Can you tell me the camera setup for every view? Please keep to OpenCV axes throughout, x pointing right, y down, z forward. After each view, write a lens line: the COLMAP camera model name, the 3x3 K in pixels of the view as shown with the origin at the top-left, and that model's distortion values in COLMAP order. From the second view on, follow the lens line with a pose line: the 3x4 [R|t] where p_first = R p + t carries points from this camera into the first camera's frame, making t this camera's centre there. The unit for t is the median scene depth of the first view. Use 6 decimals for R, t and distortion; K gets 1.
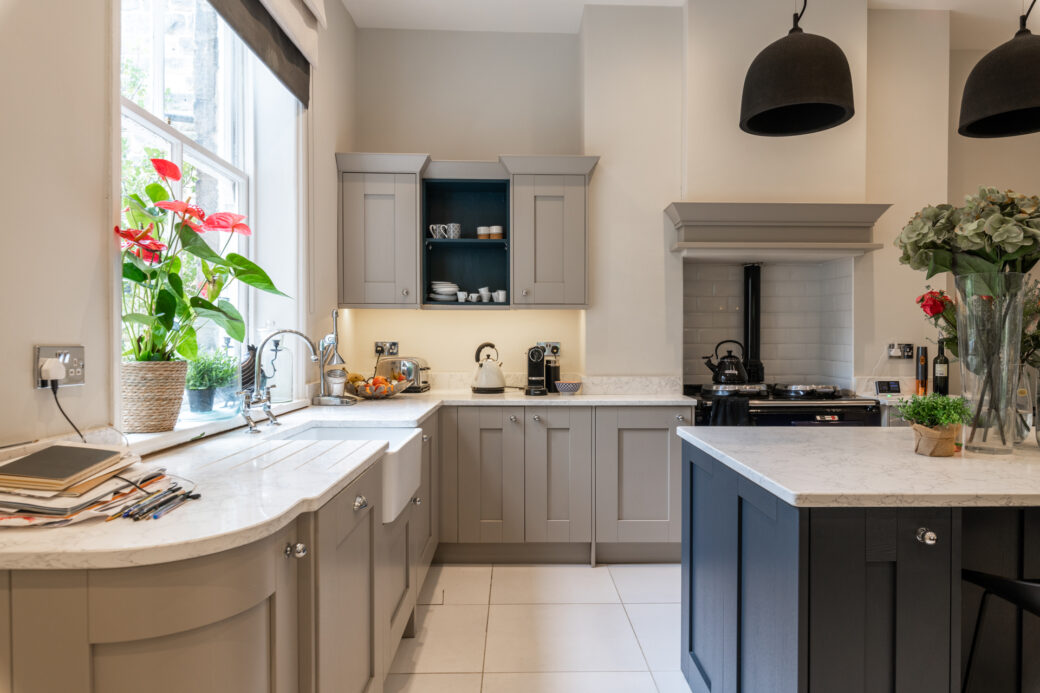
lens RADIAL K [[650.5, 0, 531.2], [0, 650.5, 350.4], [0, 0, 1]] dist [-0.005012, 0.003955]
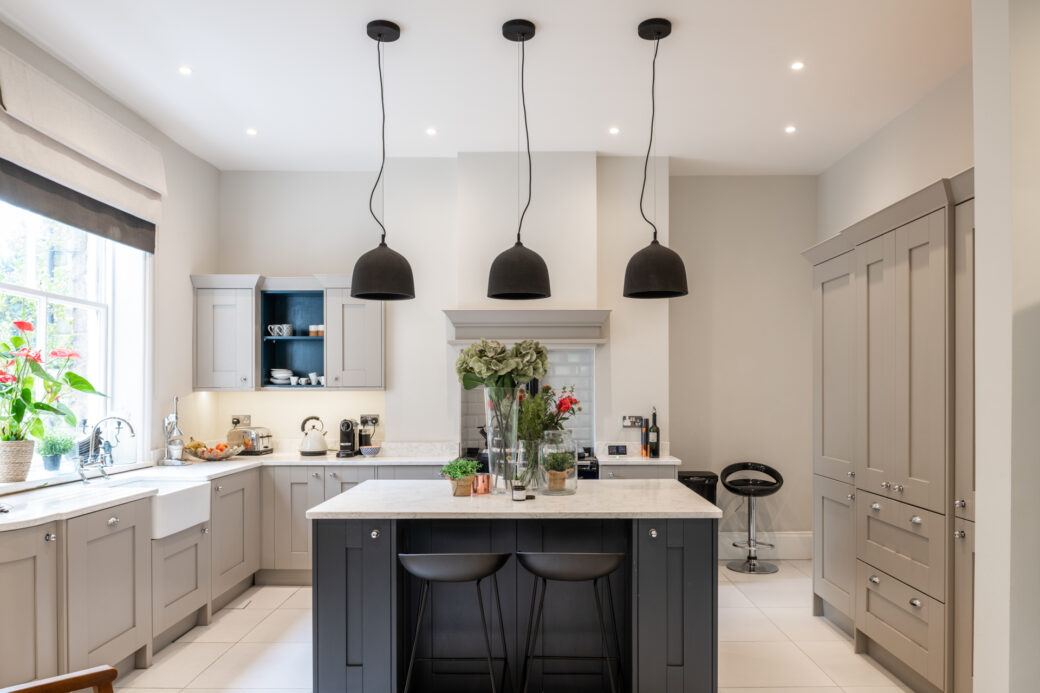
lens RADIAL K [[722.1, 0, 531.1], [0, 722.1, 380.9], [0, 0, 1]] dist [-0.004375, -0.004786]
pose [[0.999547, -0.005555, -0.029579, 0.429947], [0.004696, 0.999567, -0.029055, -0.040371], [0.029727, 0.028903, 0.999140, -0.437881]]
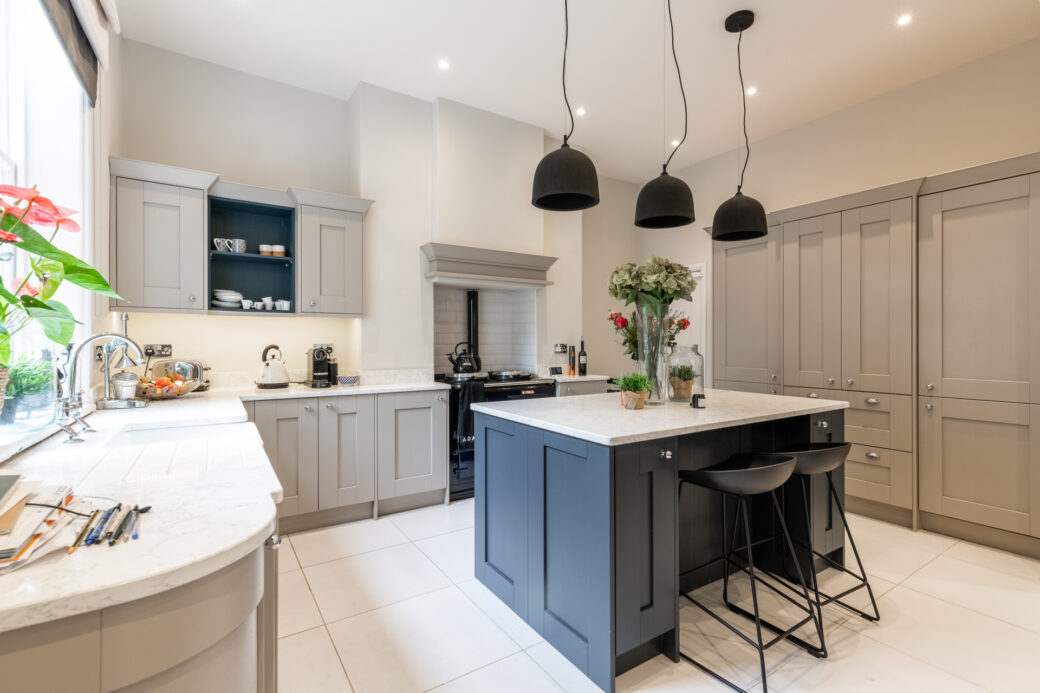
lens RADIAL K [[477.5, 0, 522.8], [0, 477.5, 340.1], [0, 0, 1]] dist [0.005083, 0.001542]
pose [[0.847393, -0.000690, 0.530965, -0.150488], [0.011029, 0.999806, -0.016304, -0.001392], [-0.530851, 0.019672, 0.847237, 0.040740]]
